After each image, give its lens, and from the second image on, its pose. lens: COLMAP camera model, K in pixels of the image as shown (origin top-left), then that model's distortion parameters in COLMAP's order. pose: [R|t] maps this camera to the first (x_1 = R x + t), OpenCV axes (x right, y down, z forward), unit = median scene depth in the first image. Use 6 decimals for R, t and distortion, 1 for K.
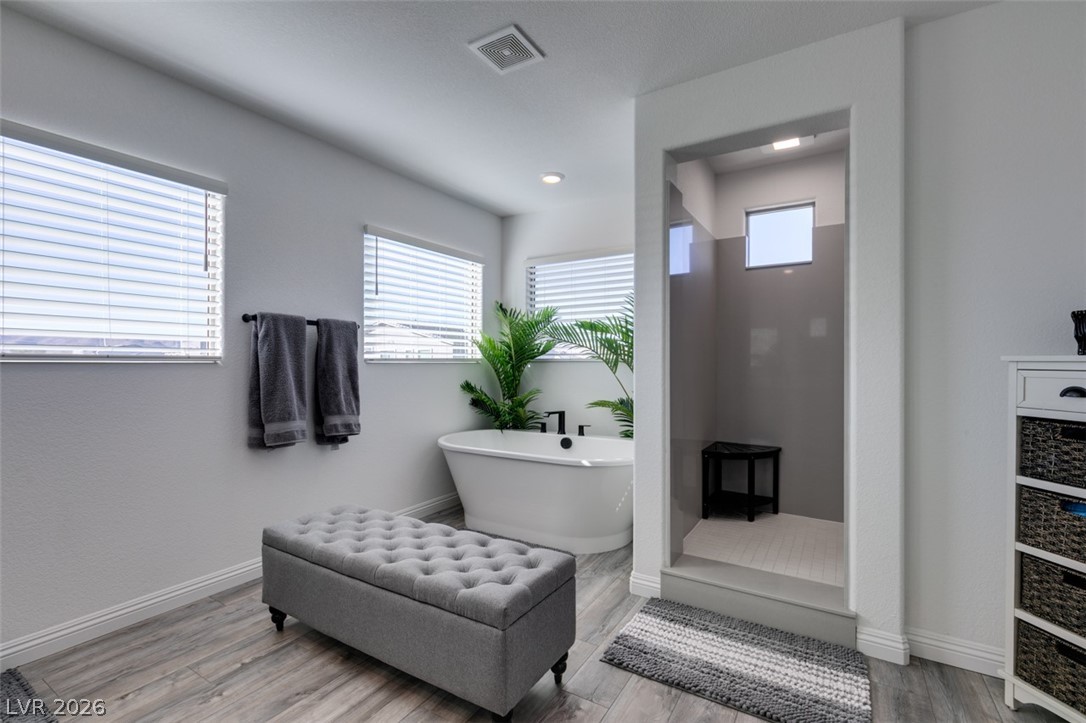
lens RADIAL K [[489.1, 0, 545.5], [0, 489.1, 360.2], [0, 0, 1]] dist [0.007259, -0.002062]
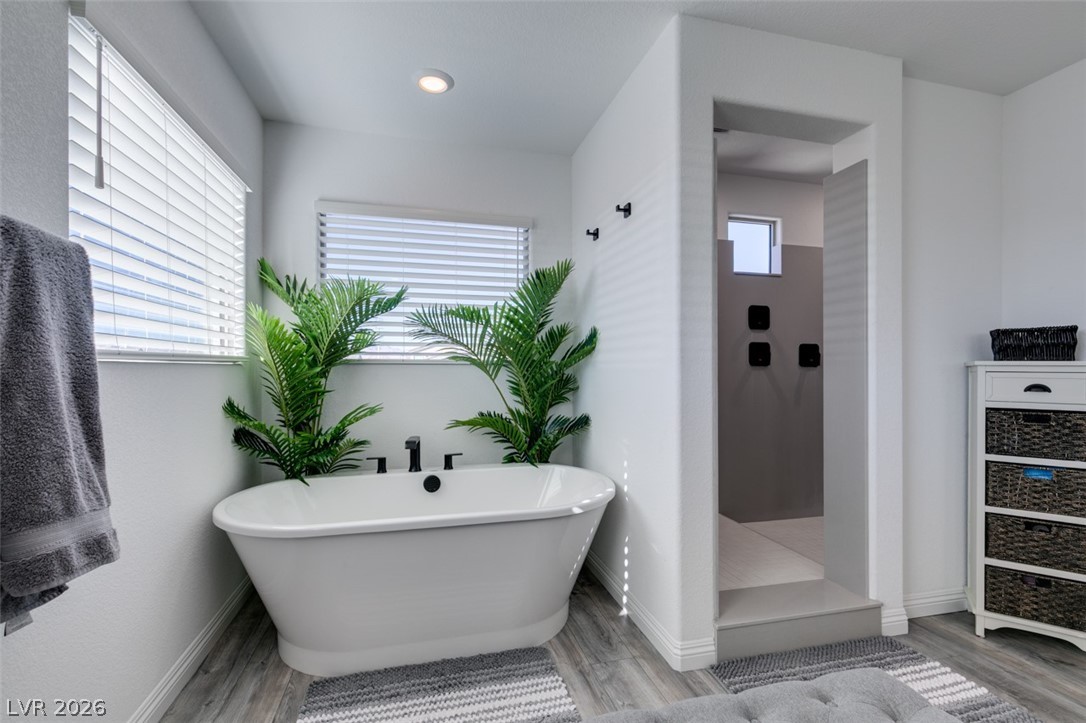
lens RADIAL K [[489.1, 0, 541.3], [0, 489.1, 369.3], [0, 0, 1]] dist [0.007259, -0.002062]
pose [[0.692098, 0.000718, 0.721803, -0.645387], [-0.006445, 0.999966, 0.005184, 0.011732], [-0.721774, -0.008240, 0.692079, 0.797194]]
